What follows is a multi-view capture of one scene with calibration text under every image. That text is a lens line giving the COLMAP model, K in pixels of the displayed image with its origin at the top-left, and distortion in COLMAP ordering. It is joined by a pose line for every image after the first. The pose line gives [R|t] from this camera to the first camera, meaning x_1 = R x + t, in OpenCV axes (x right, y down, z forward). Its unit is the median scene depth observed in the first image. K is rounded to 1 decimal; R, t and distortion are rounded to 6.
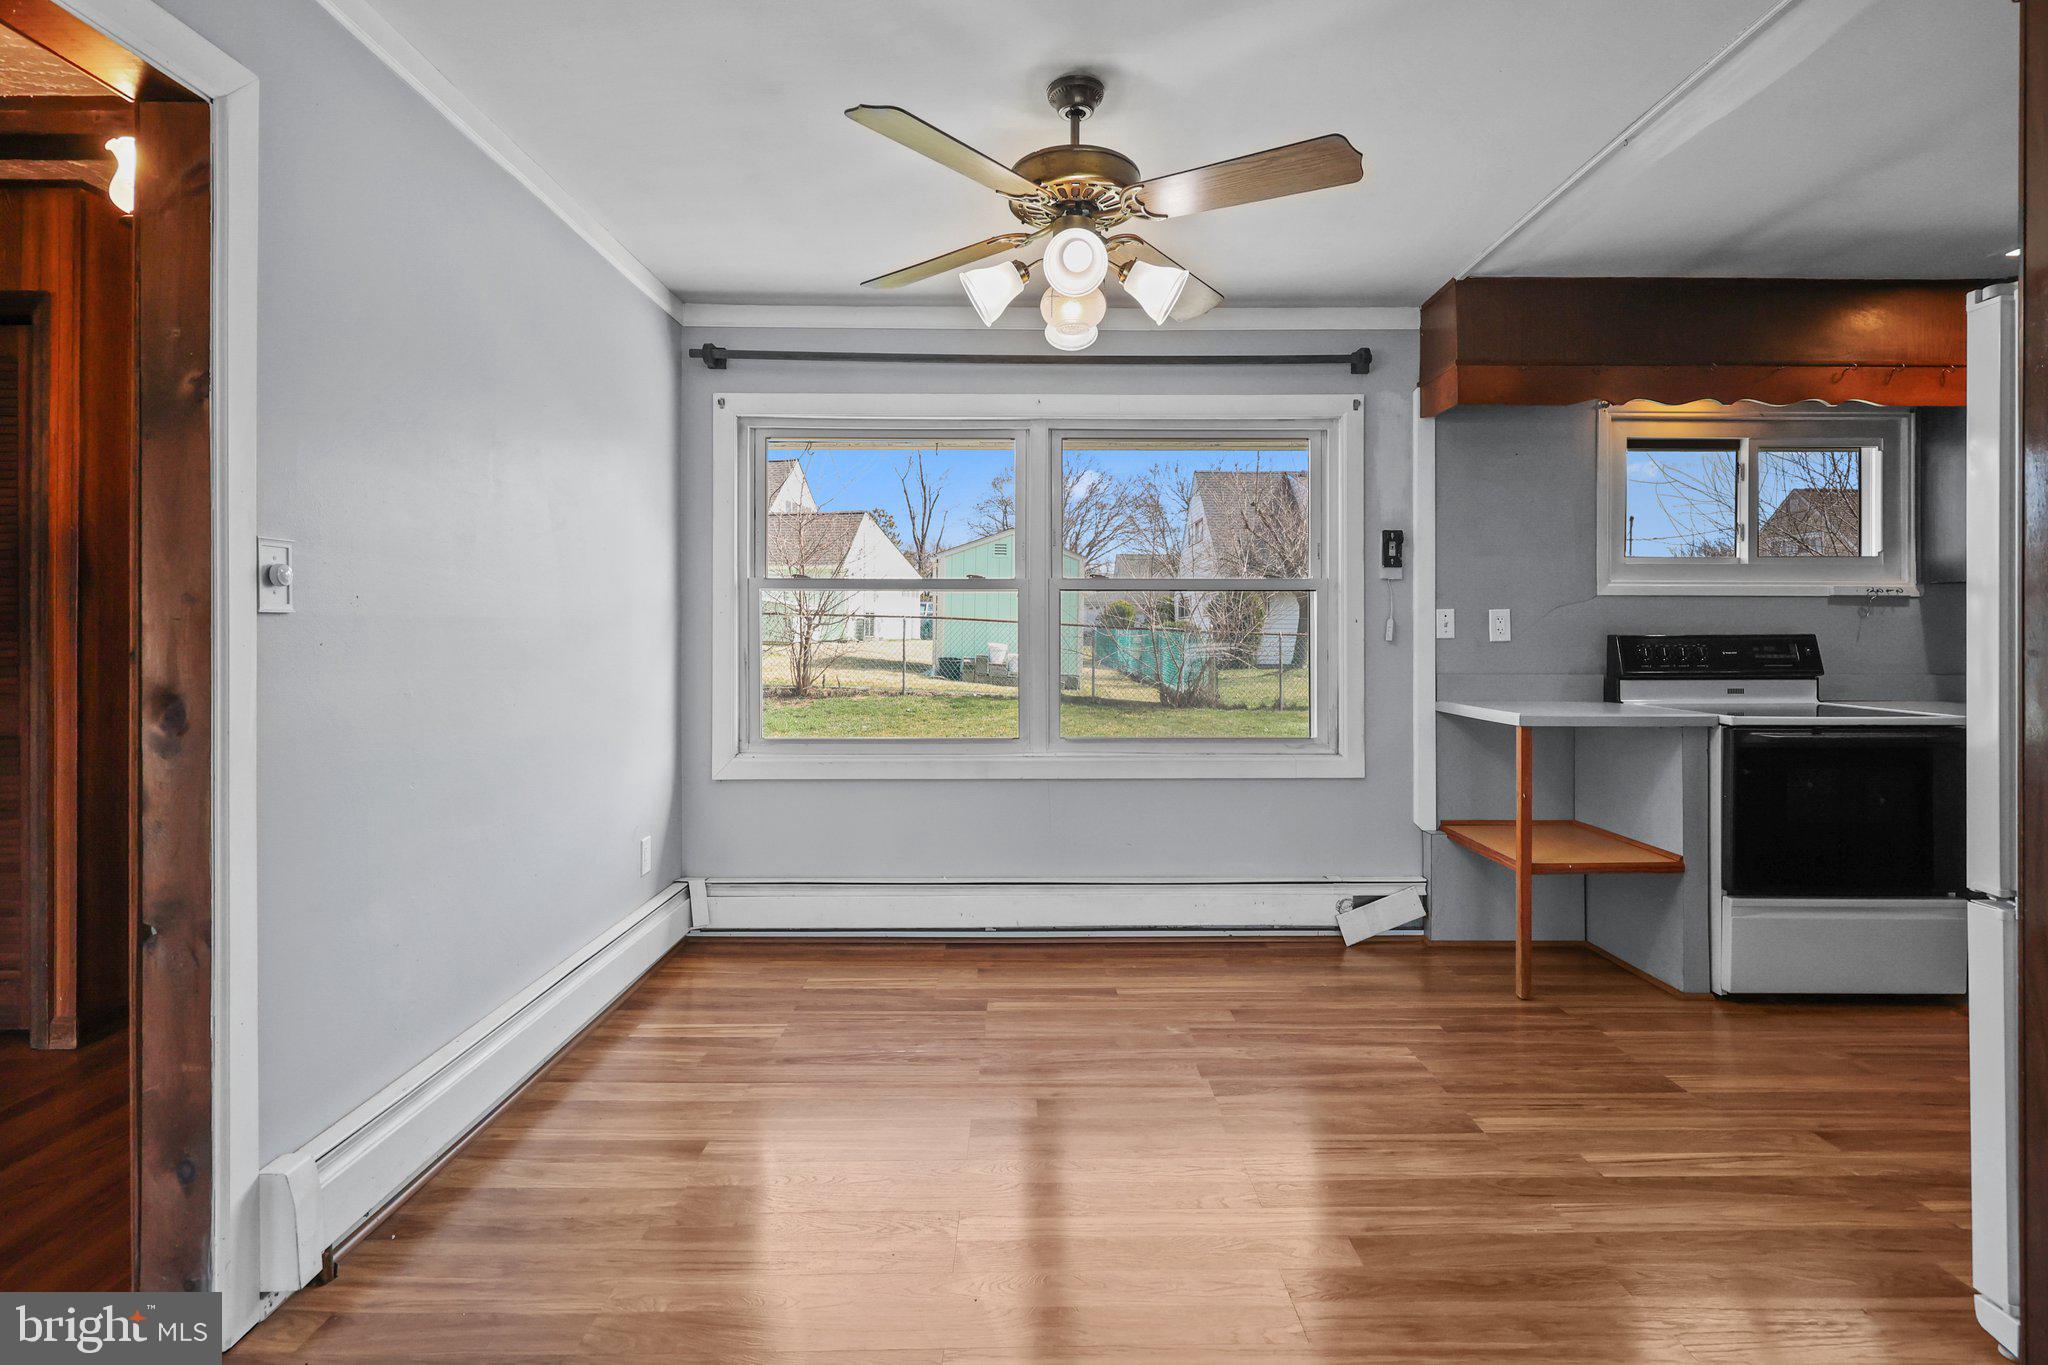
lens RADIAL K [[971.9, 0, 1028.4], [0, 971.9, 631.6], [0, 0, 1]] dist [0.000720, -0.000111]
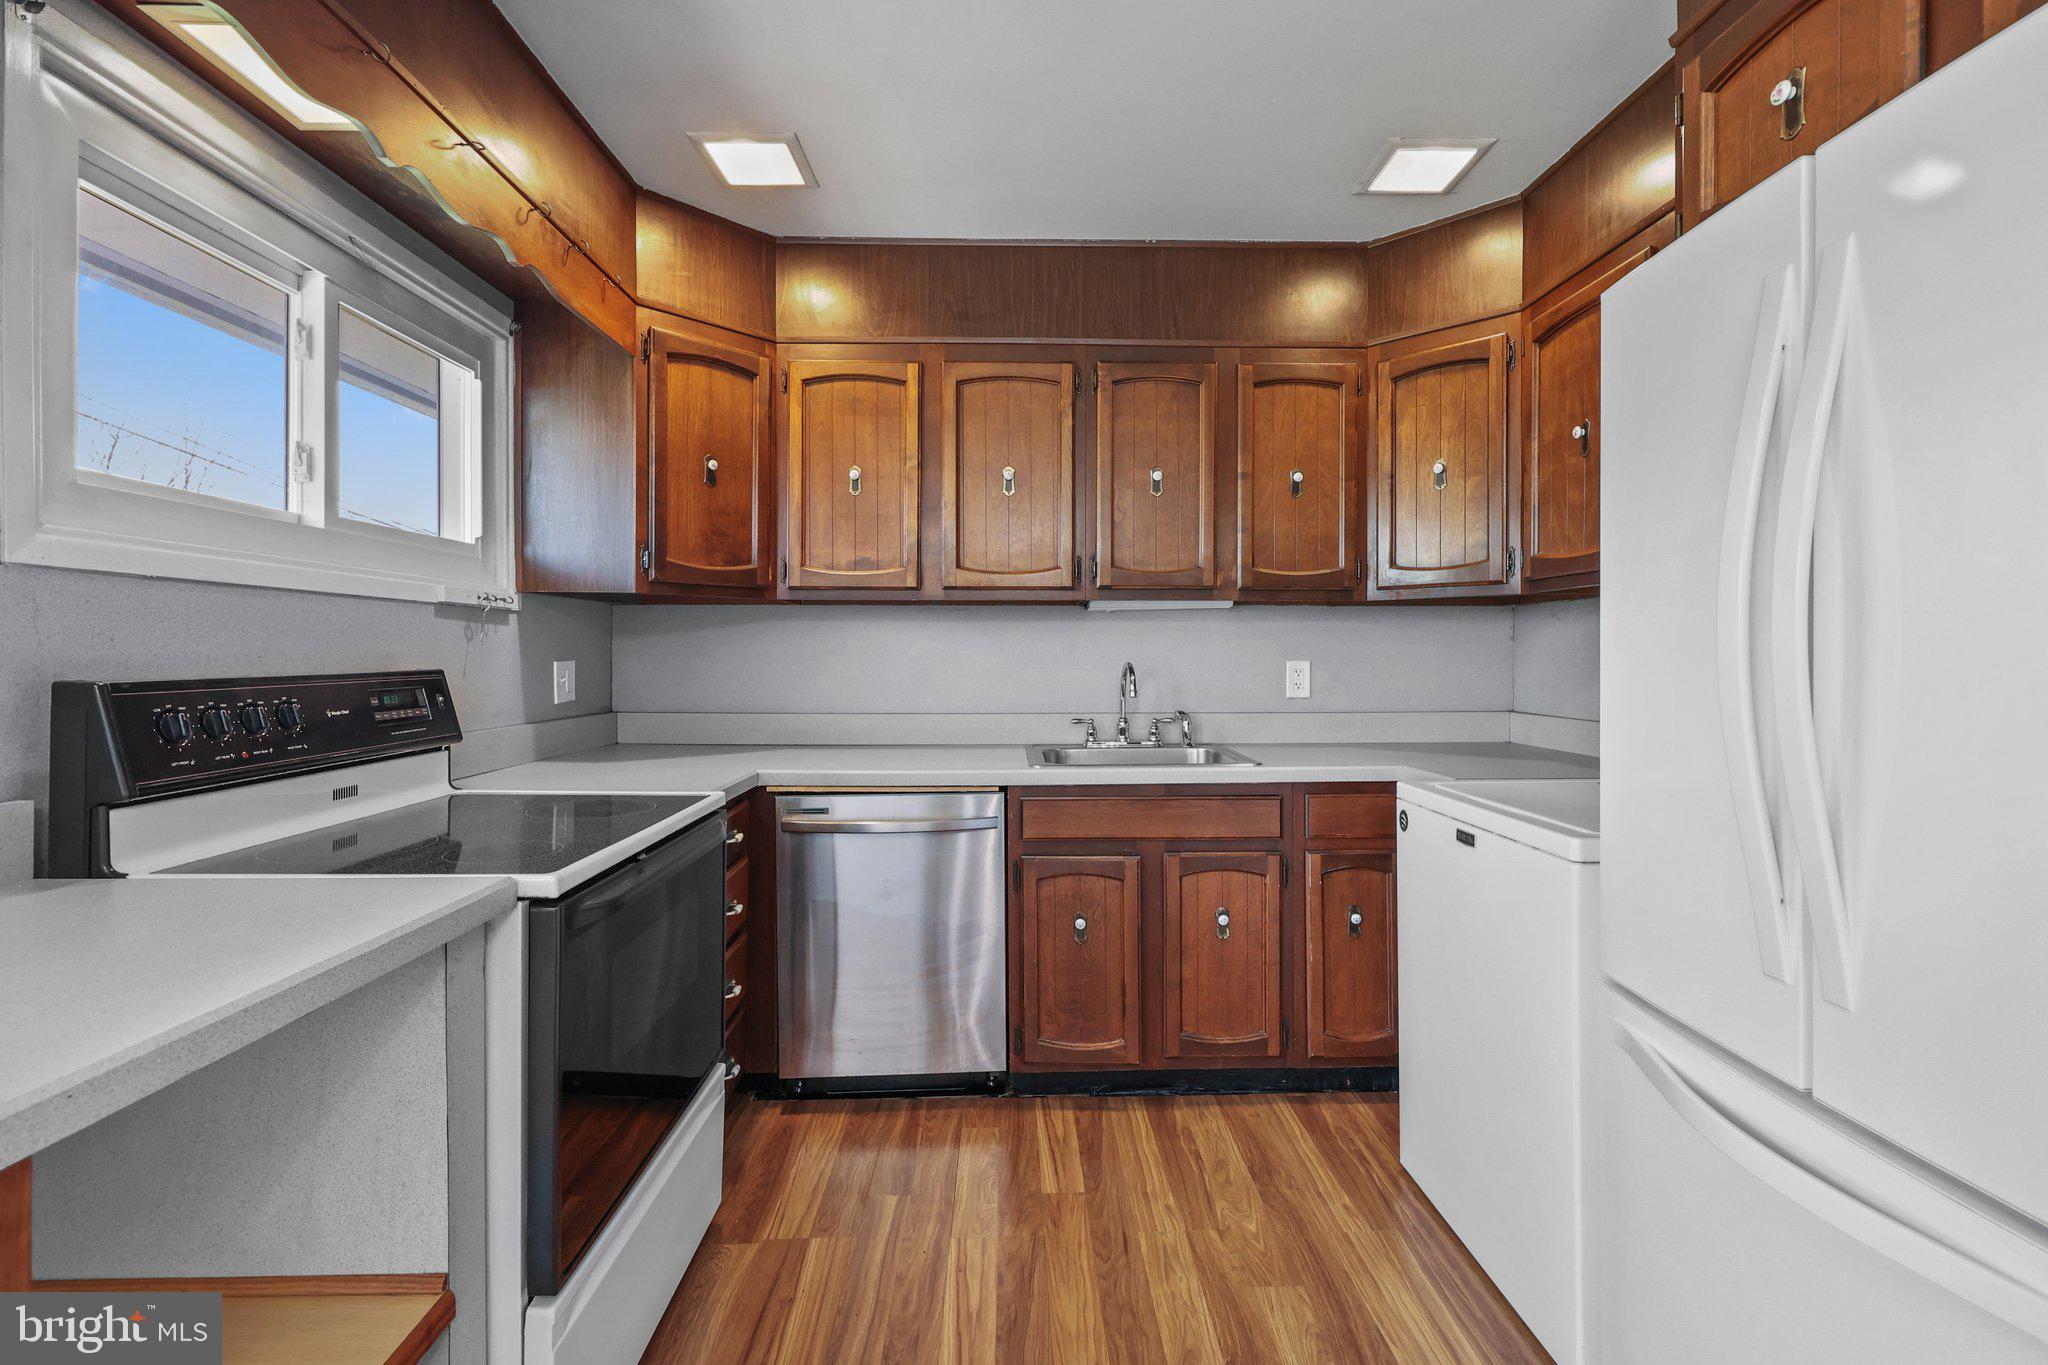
lens RADIAL K [[925.2, 0, 1026.1], [0, 925.2, 656.1], [0, 0, 1]] dist [0.000304, -0.000543]
pose [[-0.023454, -0.005439, 0.999710, 0.265066], [-0.001727, 0.999984, 0.005400, -0.008172], [-0.999723, -0.001600, -0.023463, 0.667917]]
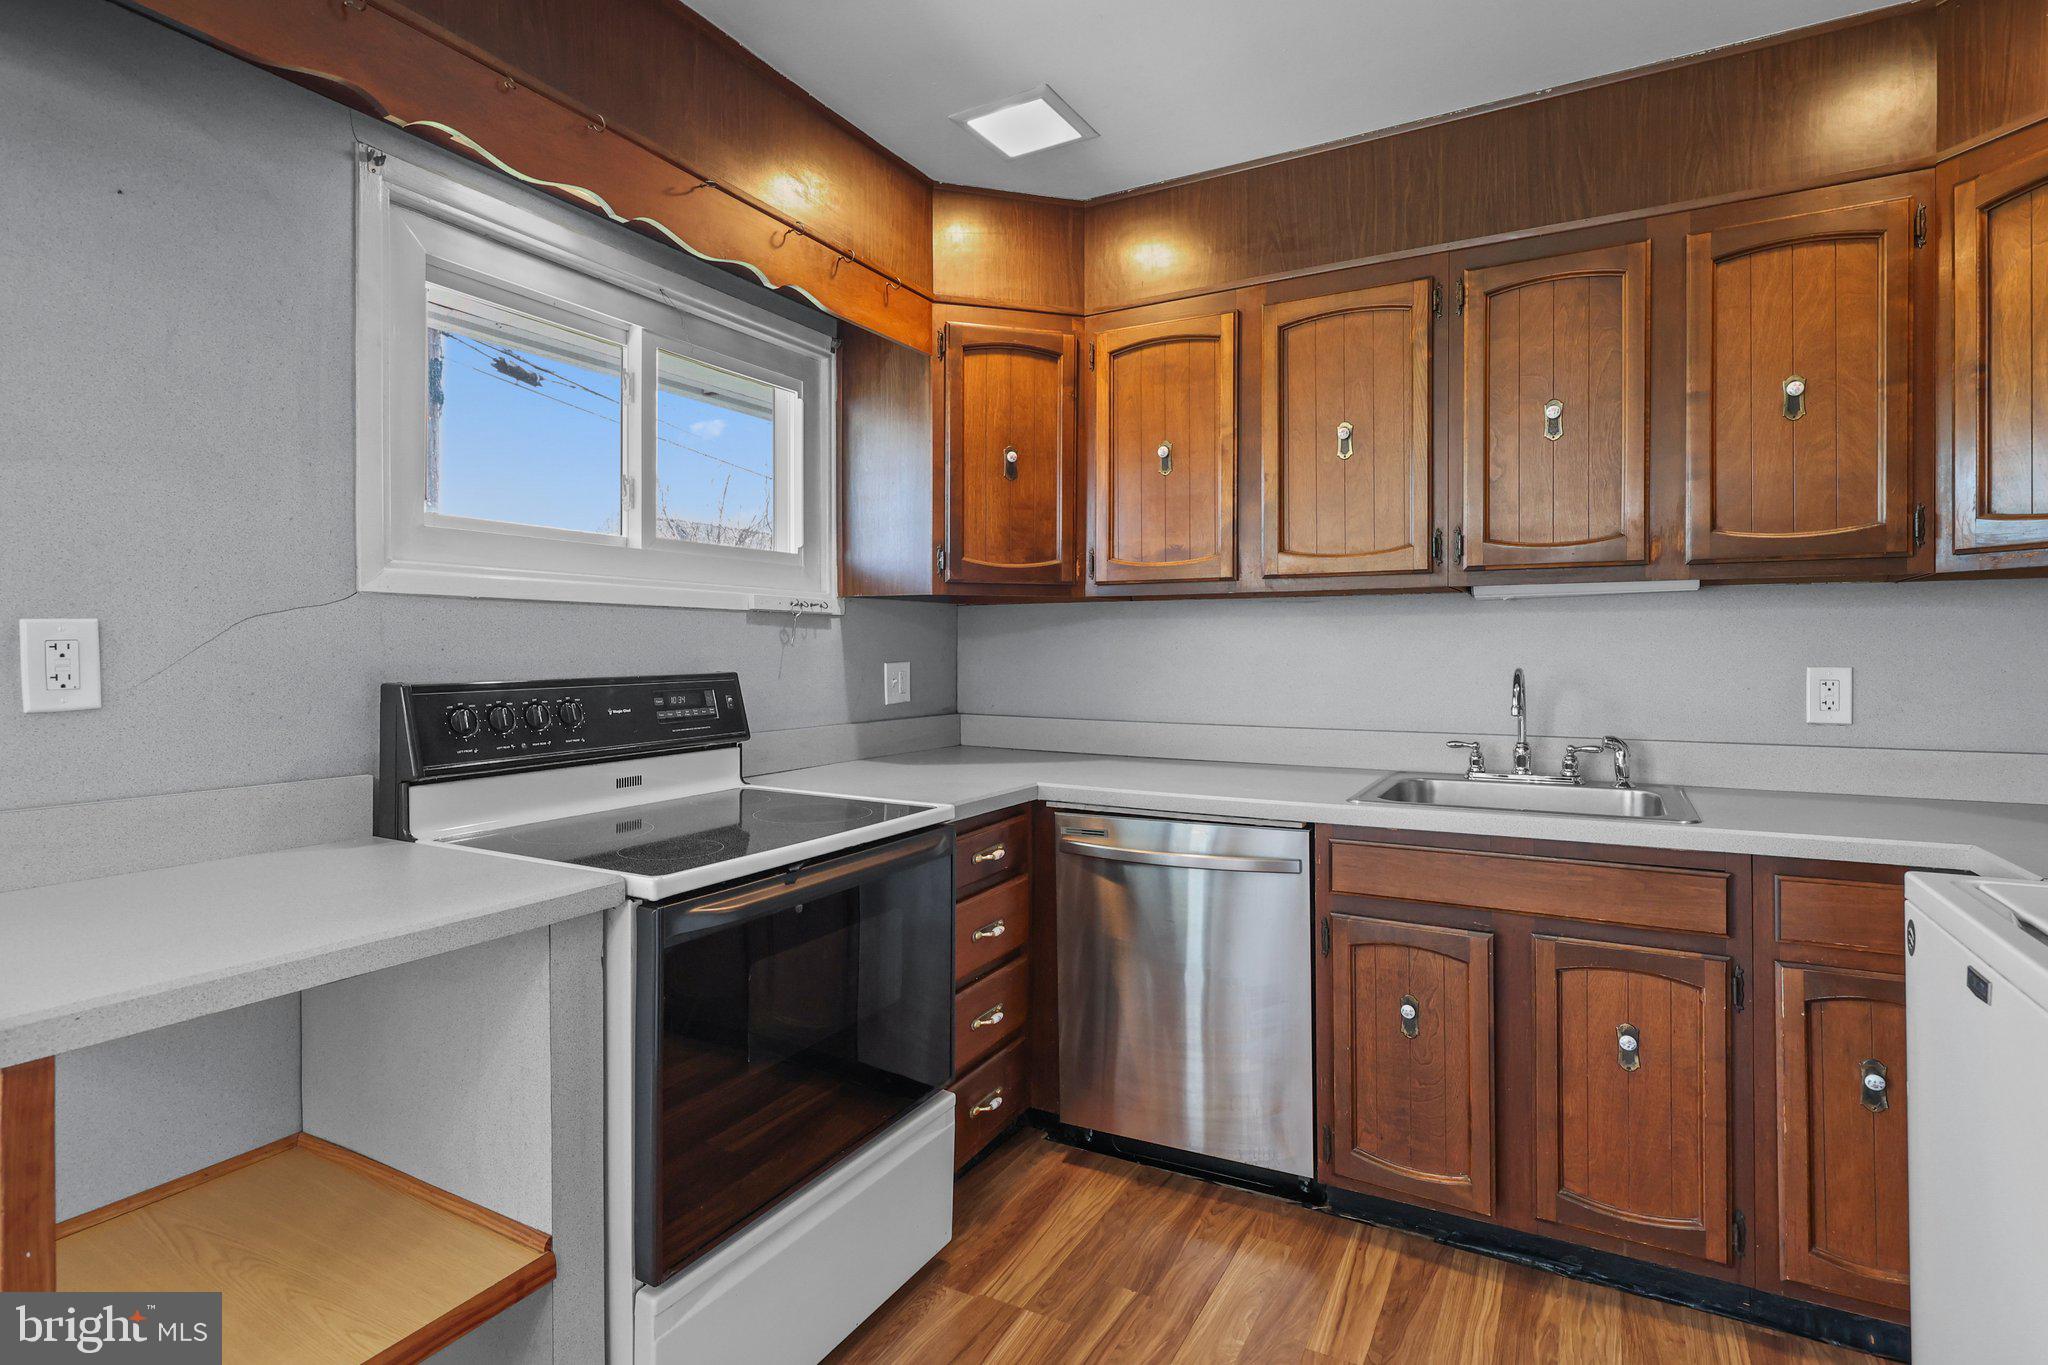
lens RADIAL K [[1016.7, 0, 1029.6], [0, 1016.7, 648.1], [0, 0, 1]] dist [0.000828, -0.000364]
pose [[0.484644, -0.003441, 0.874705, 0.338493], [0.001467, 0.999994, 0.003122, -0.013736], [-0.874710, -0.000230, 0.484646, 0.525933]]
